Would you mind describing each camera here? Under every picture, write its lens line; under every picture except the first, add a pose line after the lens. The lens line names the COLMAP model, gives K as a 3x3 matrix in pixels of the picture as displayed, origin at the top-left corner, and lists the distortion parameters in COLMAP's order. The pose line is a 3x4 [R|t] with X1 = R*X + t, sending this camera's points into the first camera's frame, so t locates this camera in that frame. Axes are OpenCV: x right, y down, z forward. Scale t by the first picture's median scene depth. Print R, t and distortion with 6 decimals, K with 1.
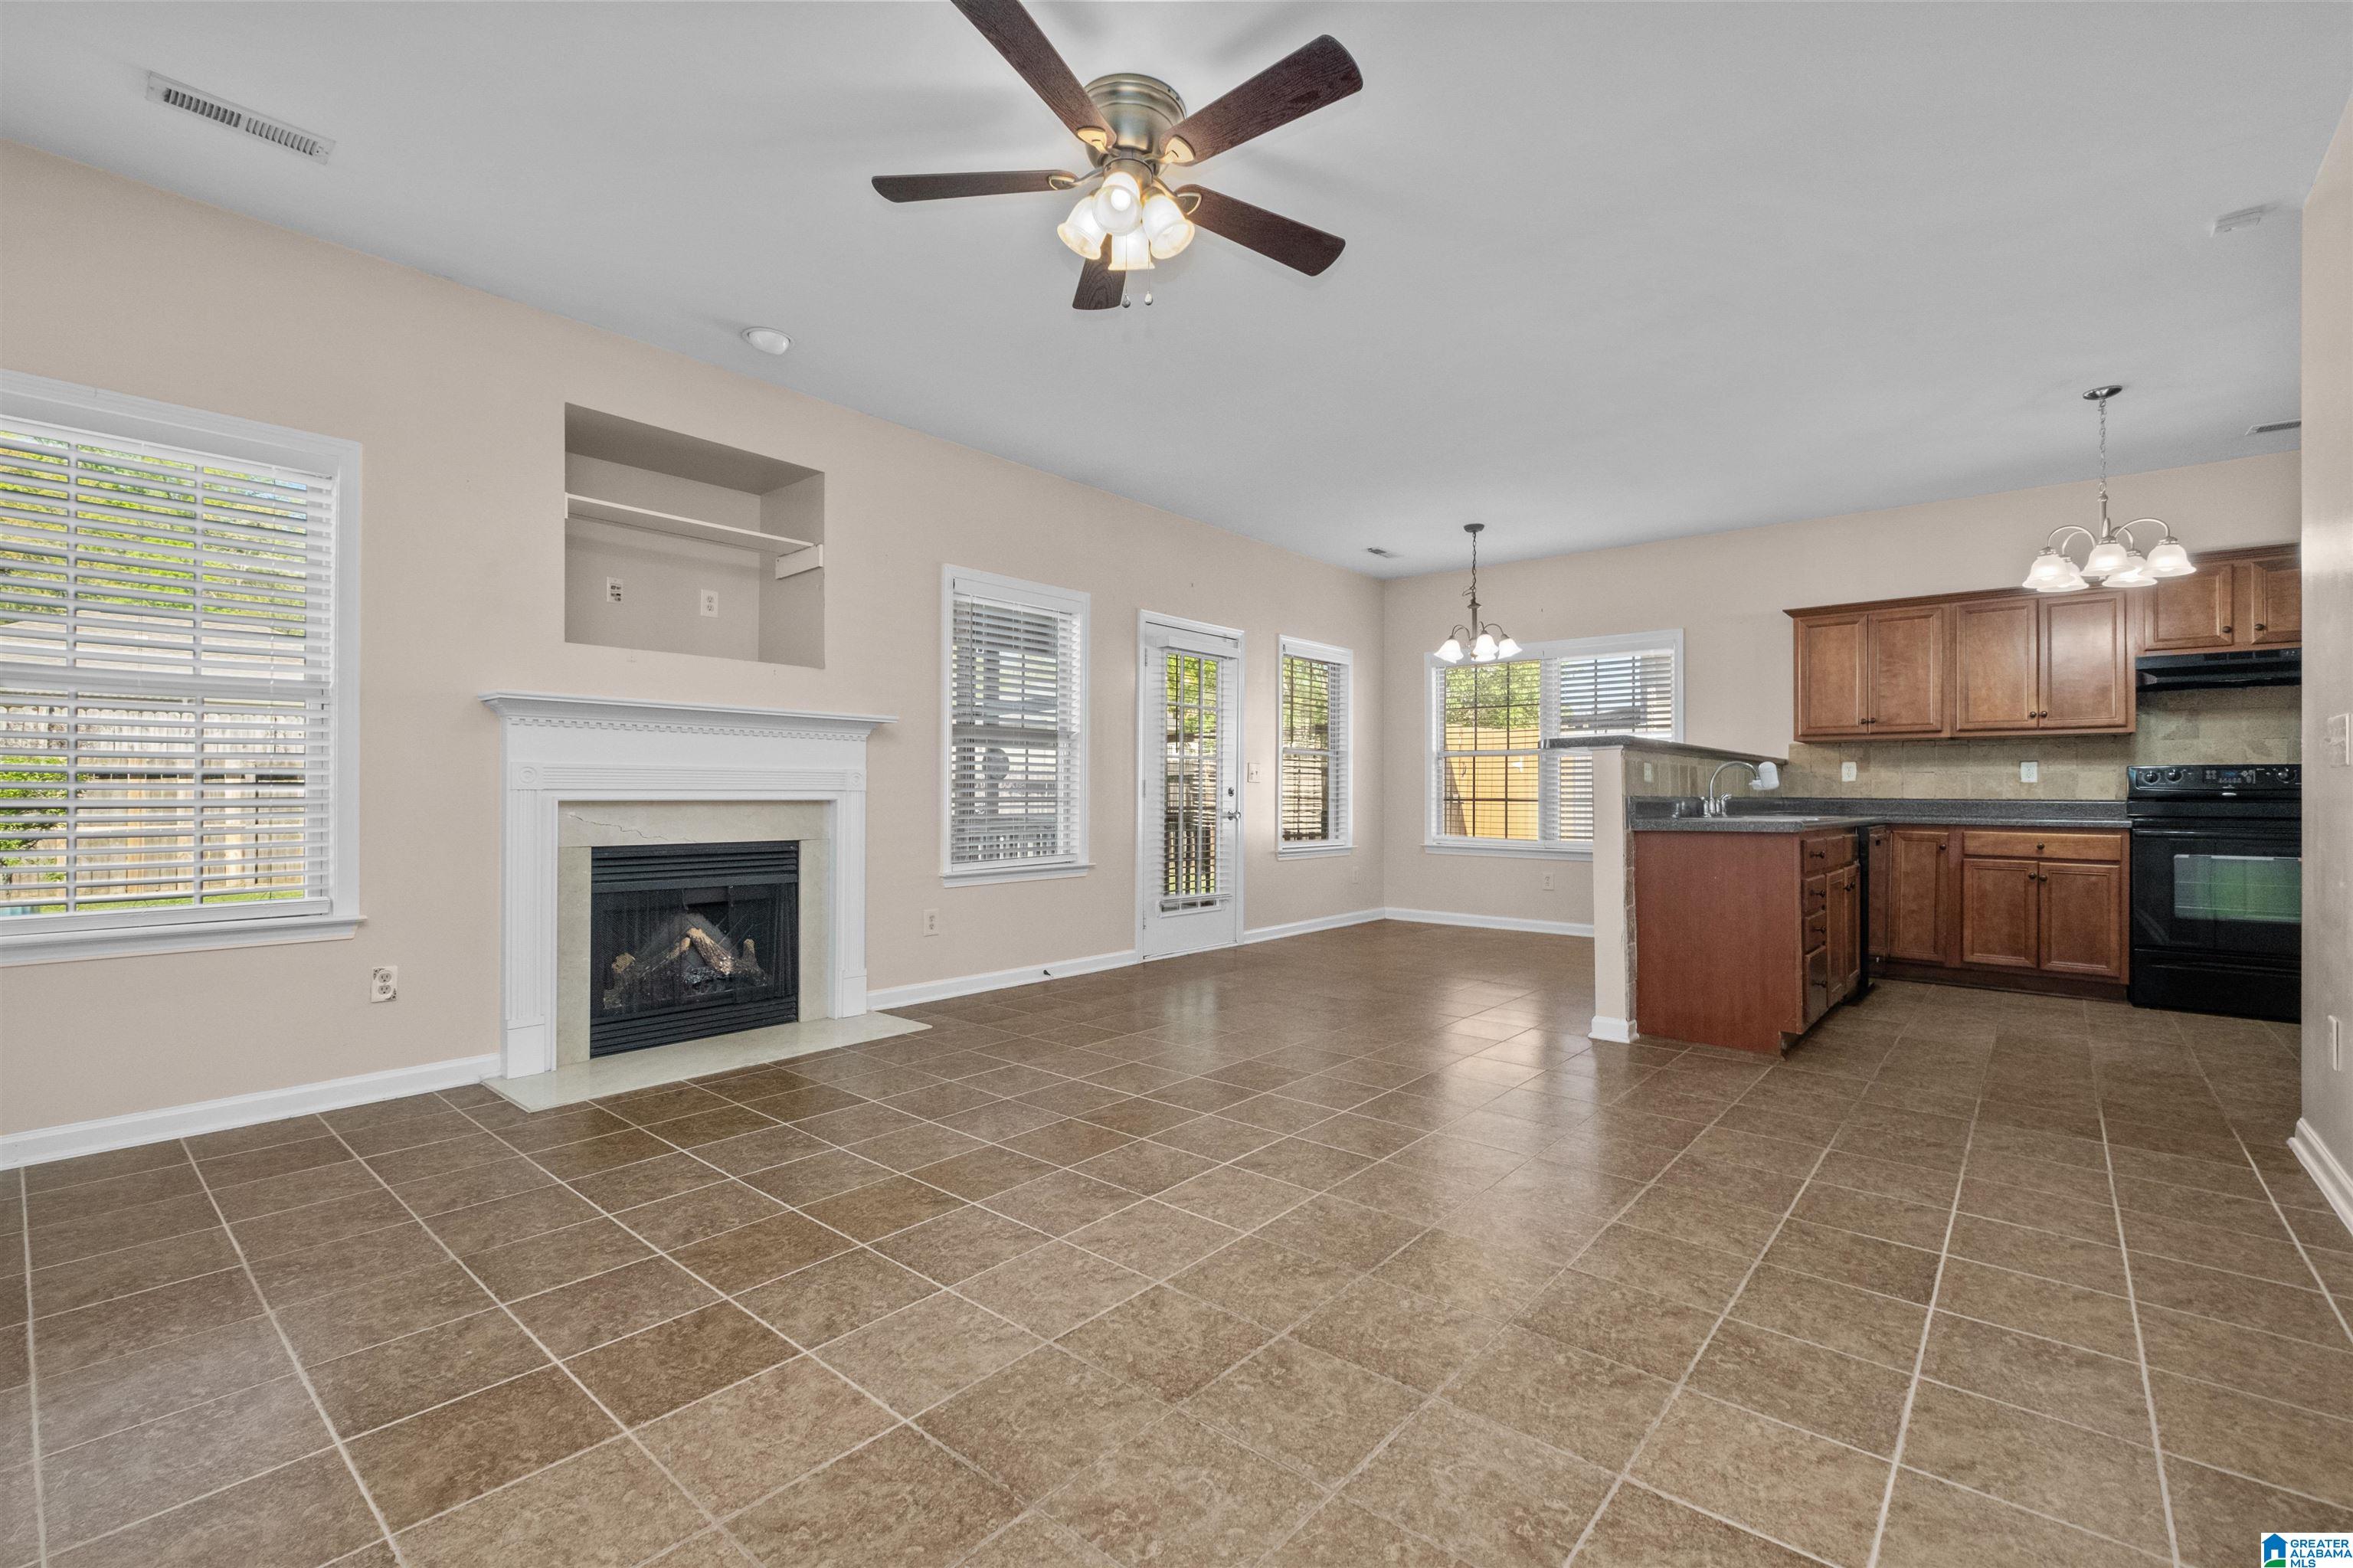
lens RADIAL K [[1026.8, 0, 1178.0], [0, 1026.8, 787.9], [0, 0, 1]] dist [-0.004897, -0.000197]
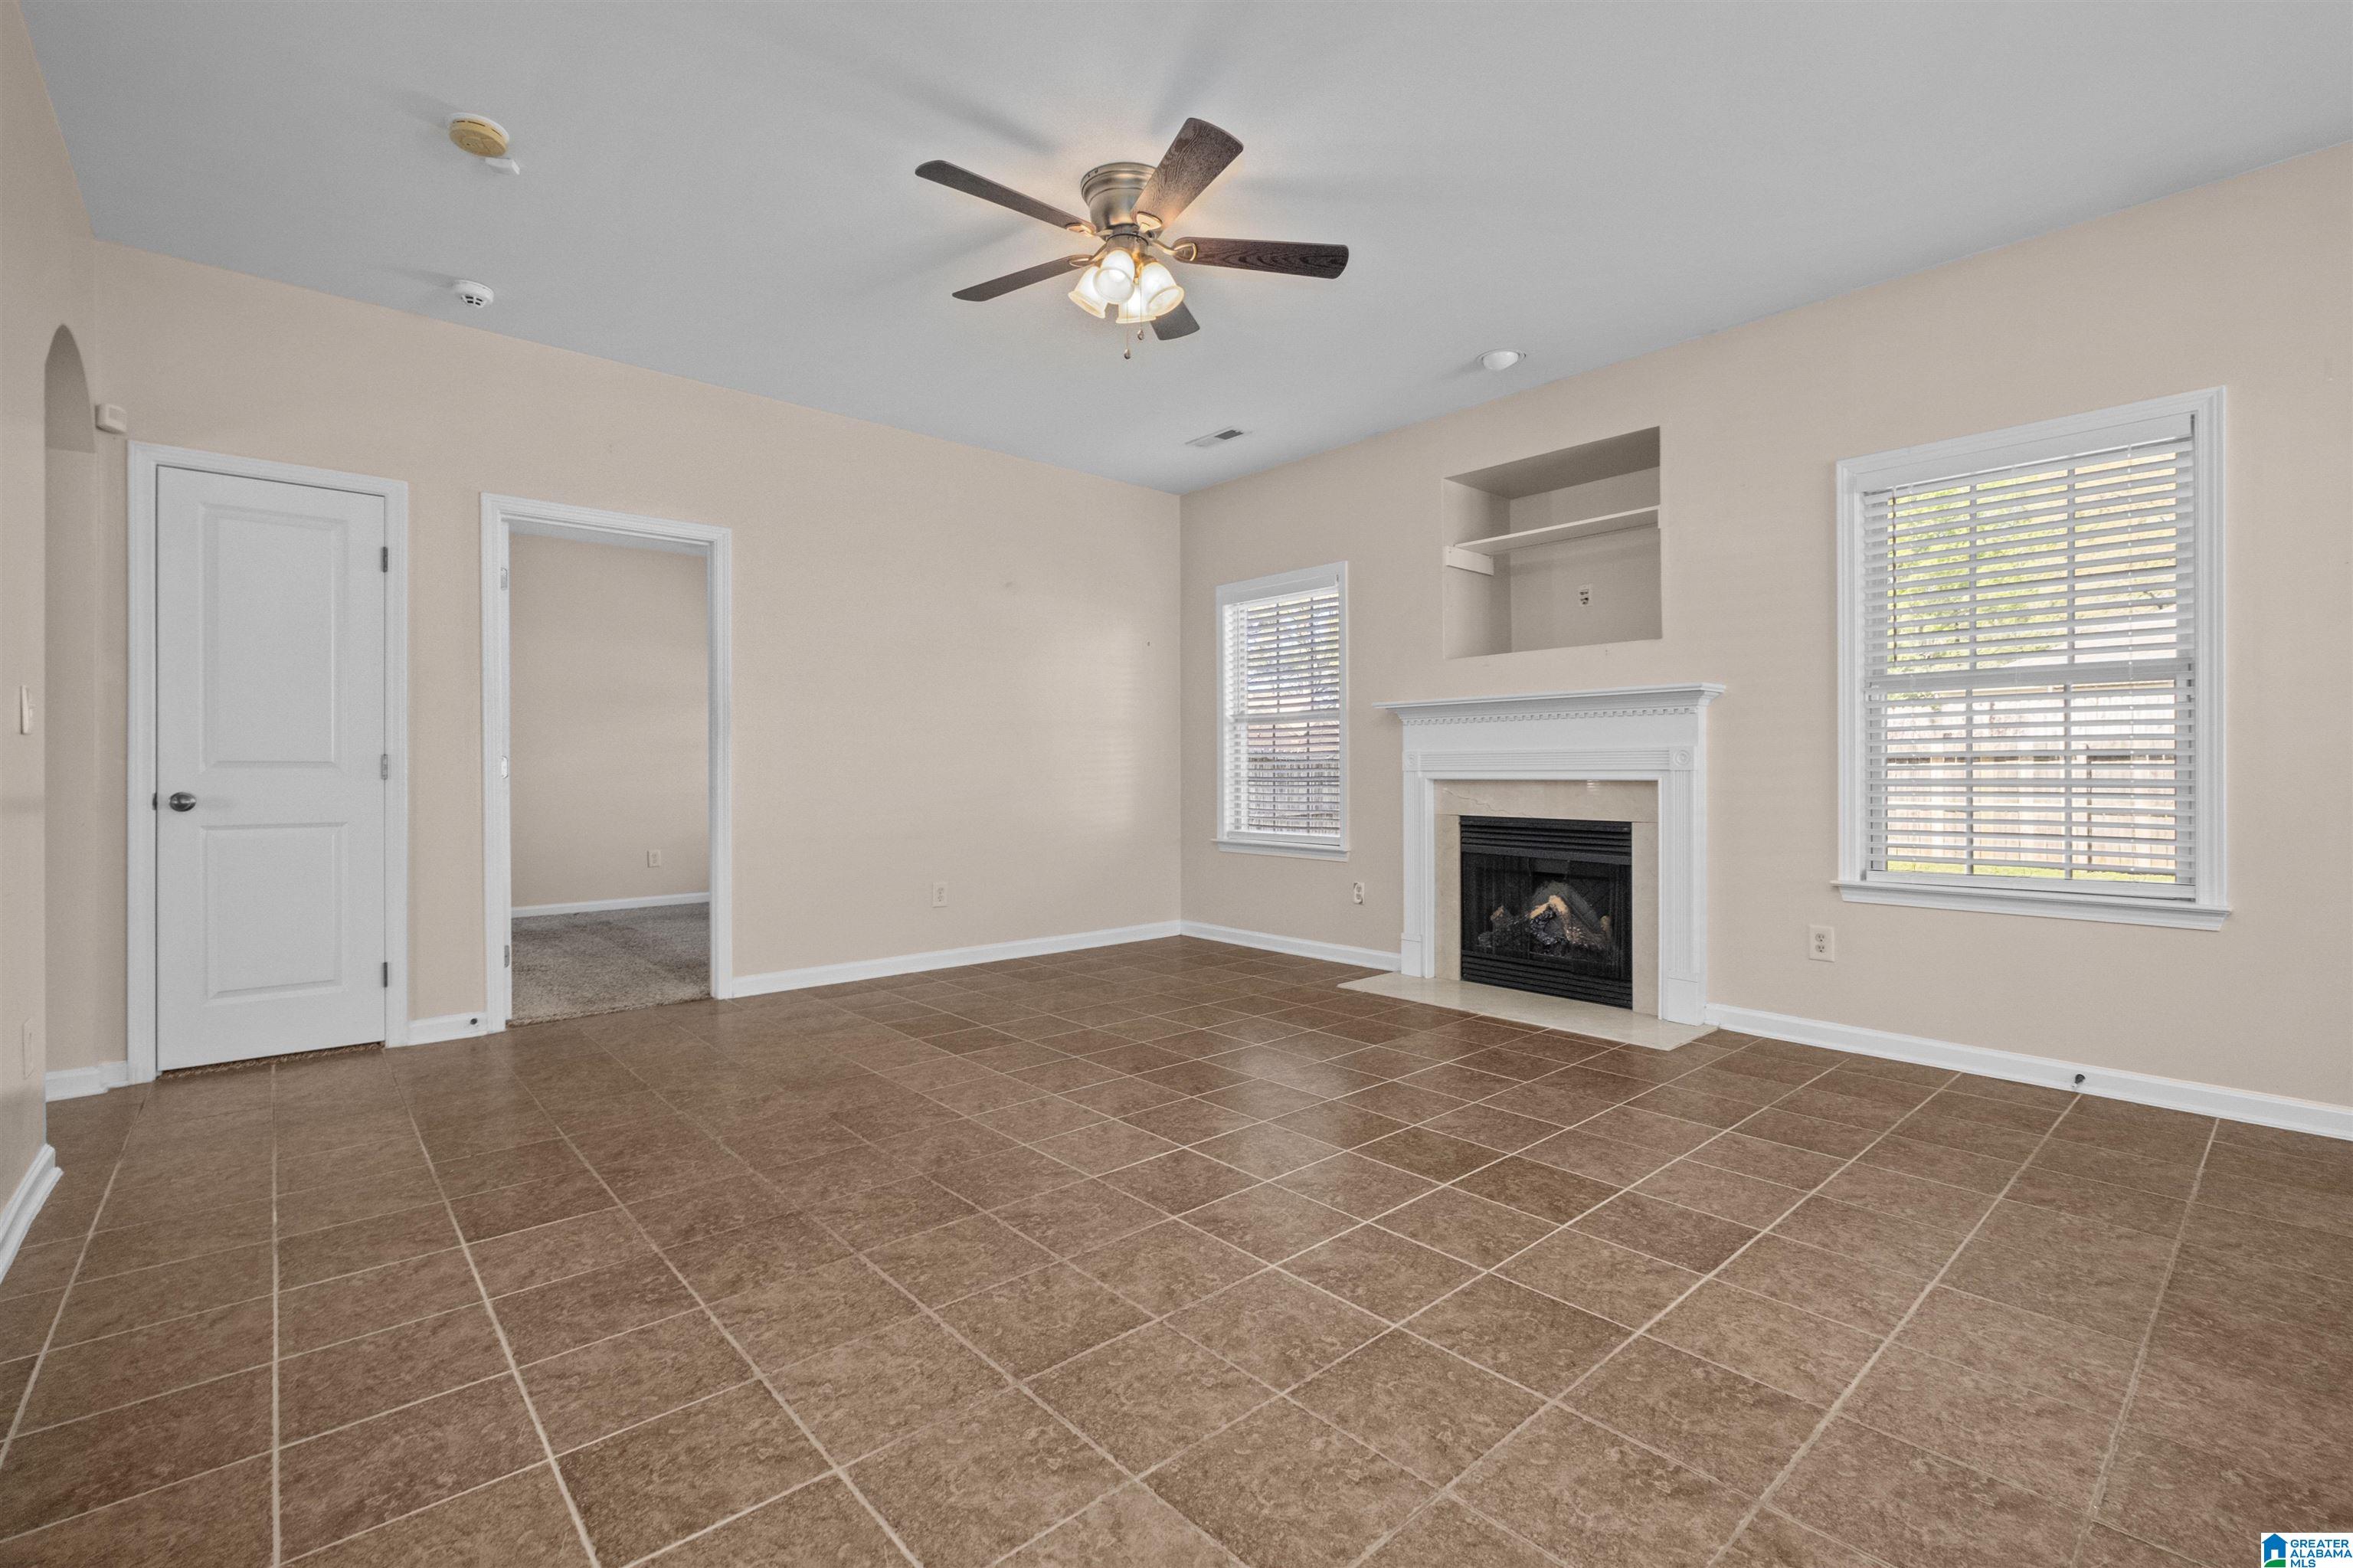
lens RADIAL K [[1028.3, 0, 1178.8], [0, 1028.3, 771.8], [0, 0, 1]] dist [-0.006573, -0.000203]
pose [[-0.139938, -0.004449, -0.990150, 0.650307], [0.006115, 0.999967, -0.005358, 0.006419], [0.990141, -0.006805, -0.139907, 0.717816]]
